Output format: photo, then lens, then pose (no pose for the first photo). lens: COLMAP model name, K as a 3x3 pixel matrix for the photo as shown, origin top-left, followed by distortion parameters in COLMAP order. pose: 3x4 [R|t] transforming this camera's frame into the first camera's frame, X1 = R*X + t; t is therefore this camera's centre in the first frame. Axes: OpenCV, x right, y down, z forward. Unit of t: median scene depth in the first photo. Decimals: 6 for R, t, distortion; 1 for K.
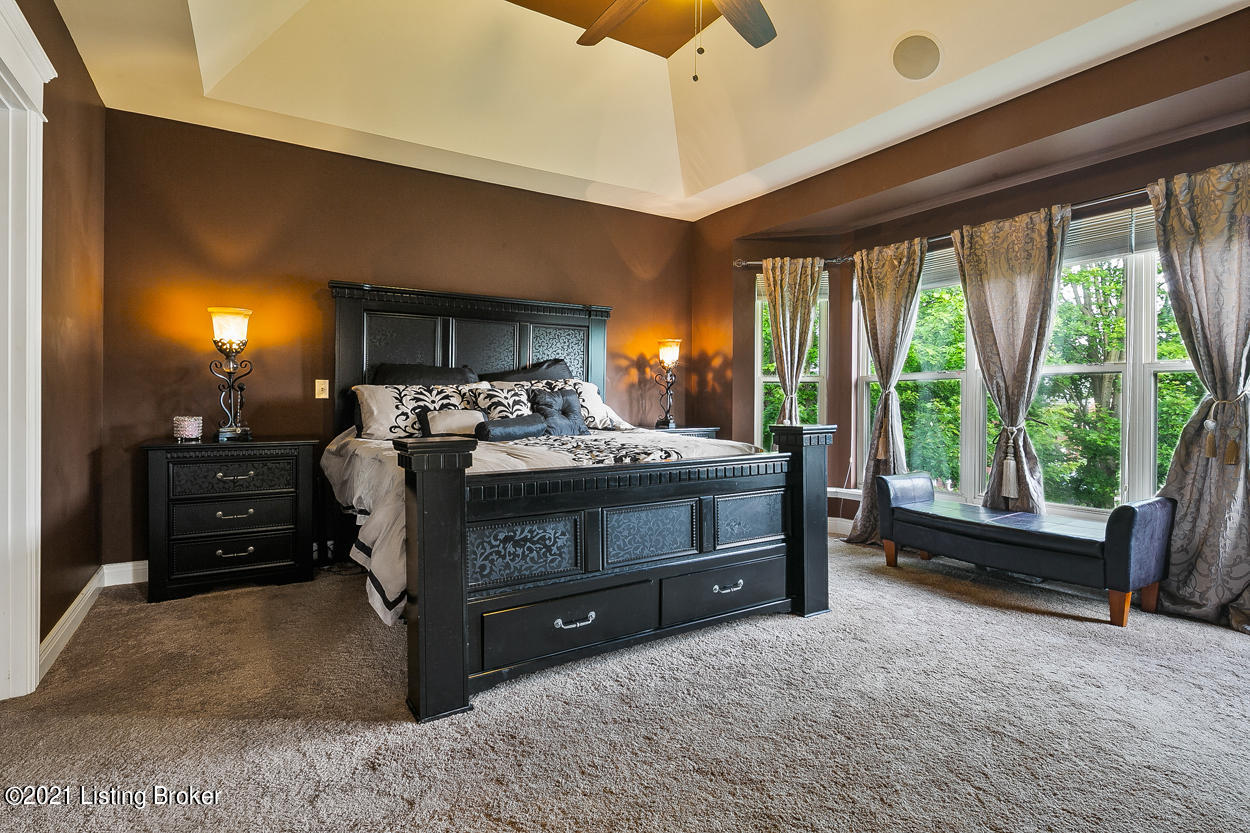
lens RADIAL K [[605.5, 0, 622.9], [0, 605.5, 401.8], [0, 0, 1]] dist [0.000679, 0.000252]
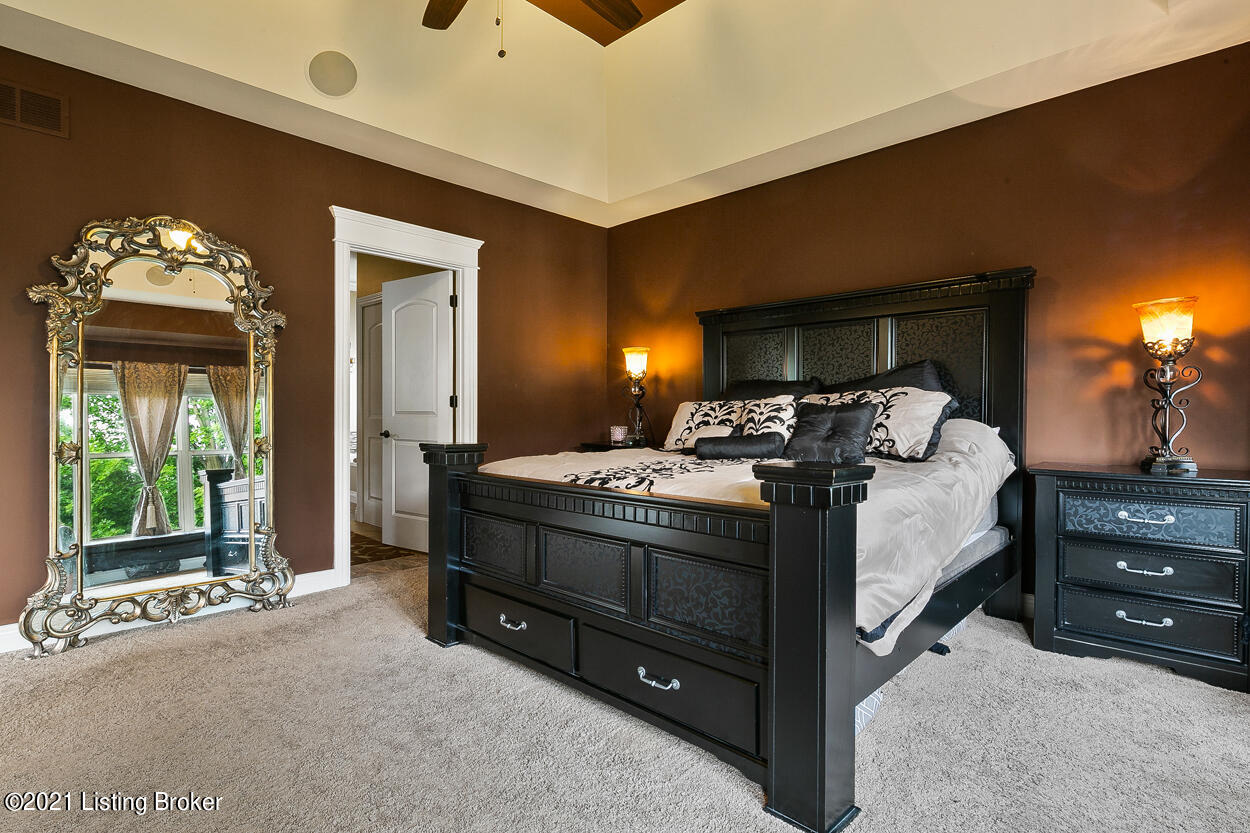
lens RADIAL K [[621.9, 0, 625.0], [0, 621.9, 416.5], [0, 0, 1]] dist [0.002127, 0.000487]
pose [[0.246437, 0.009759, -0.969110, 0.660726], [-0.003007, 0.999952, 0.009305, -0.010502], [0.969154, 0.000621, 0.246455, 0.585091]]
